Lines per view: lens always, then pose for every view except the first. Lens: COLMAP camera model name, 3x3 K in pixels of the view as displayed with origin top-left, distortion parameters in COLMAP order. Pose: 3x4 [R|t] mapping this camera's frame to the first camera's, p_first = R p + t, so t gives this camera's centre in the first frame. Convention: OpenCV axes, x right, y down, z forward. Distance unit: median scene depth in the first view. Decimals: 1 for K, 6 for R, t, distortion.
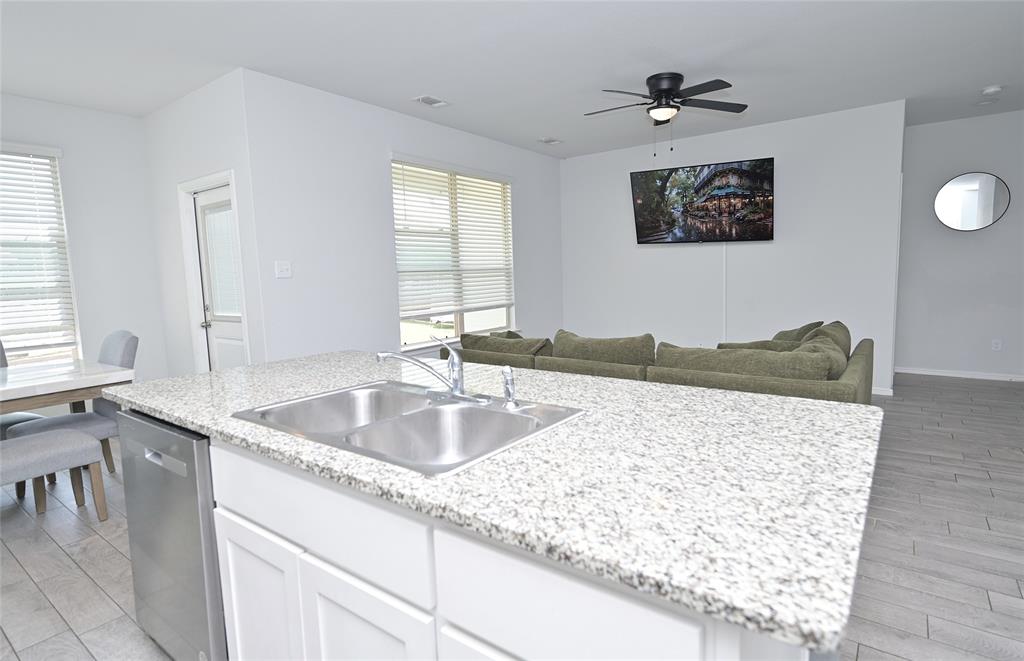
lens RADIAL K [[527.1, 0, 512.0], [0, 527.1, 330.5], [0, 0, 1]] dist [0.000661, -0.001008]
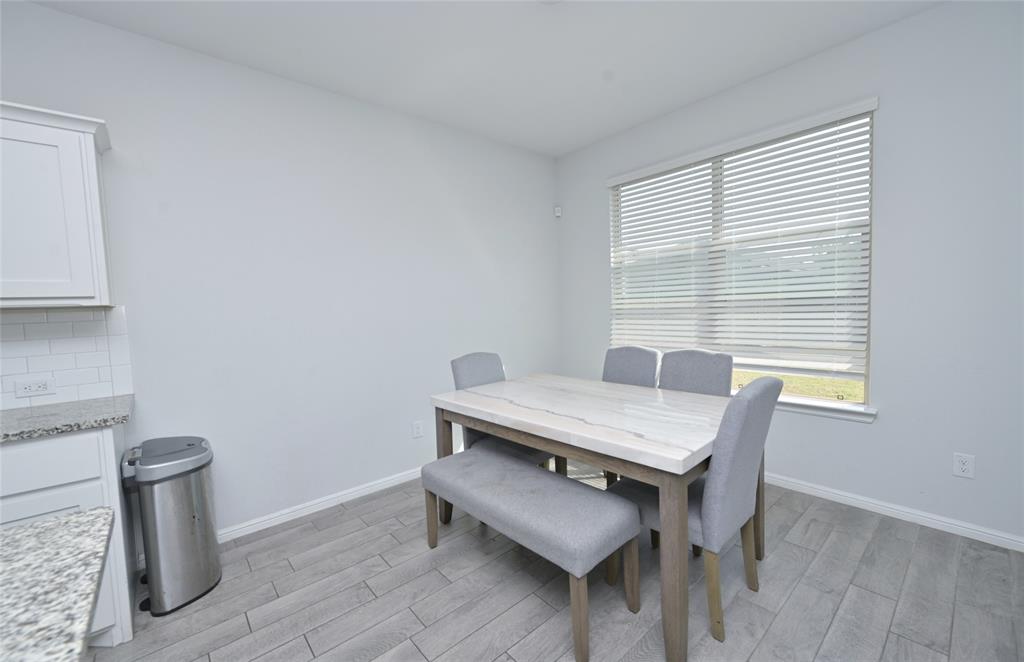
lens RADIAL K [[411.1, 0, 512.0], [0, 411.1, 331.0], [0, 0, 1]] dist [-0.000920, 0.000369]
pose [[-0.214899, 0.096387, -0.971868, -0.157335], [-0.065793, 0.991429, 0.112875, -0.053472], [0.974418, 0.088199, -0.206716, 0.519222]]
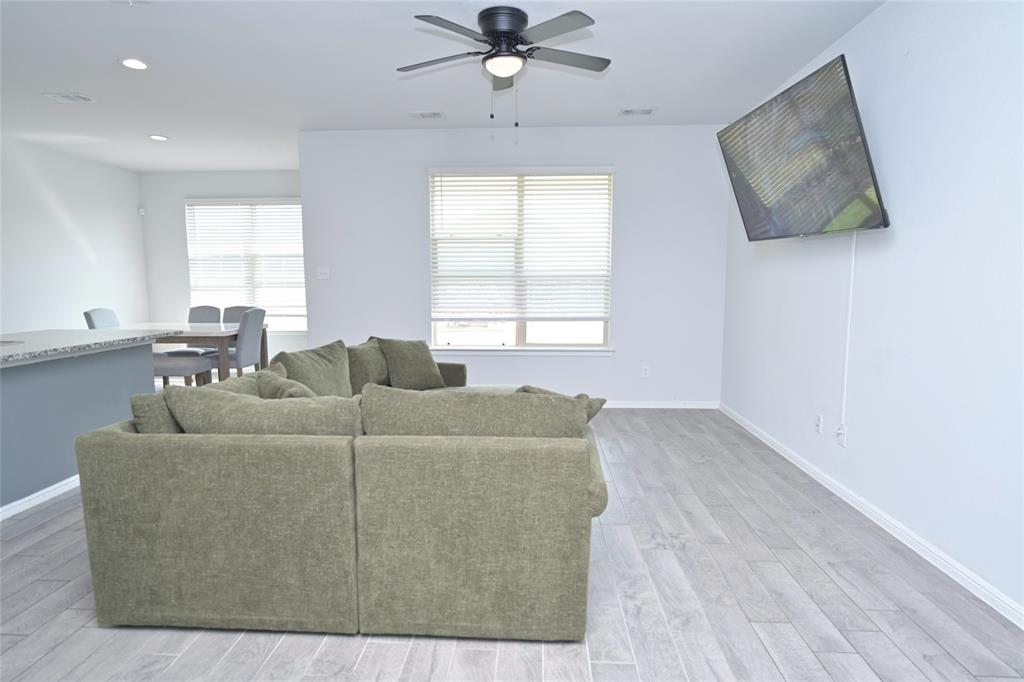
lens RADIAL K [[526.5, 0, 512.0], [0, 526.5, 341.0], [0, 0, 1]] dist [-0.001791, -0.001042]
pose [[0.556442, 0.122852, -0.821754, 0.697988], [-0.107770, 0.991326, 0.075227, -0.069747], [0.823868, 0.046701, 0.564855, 0.461721]]
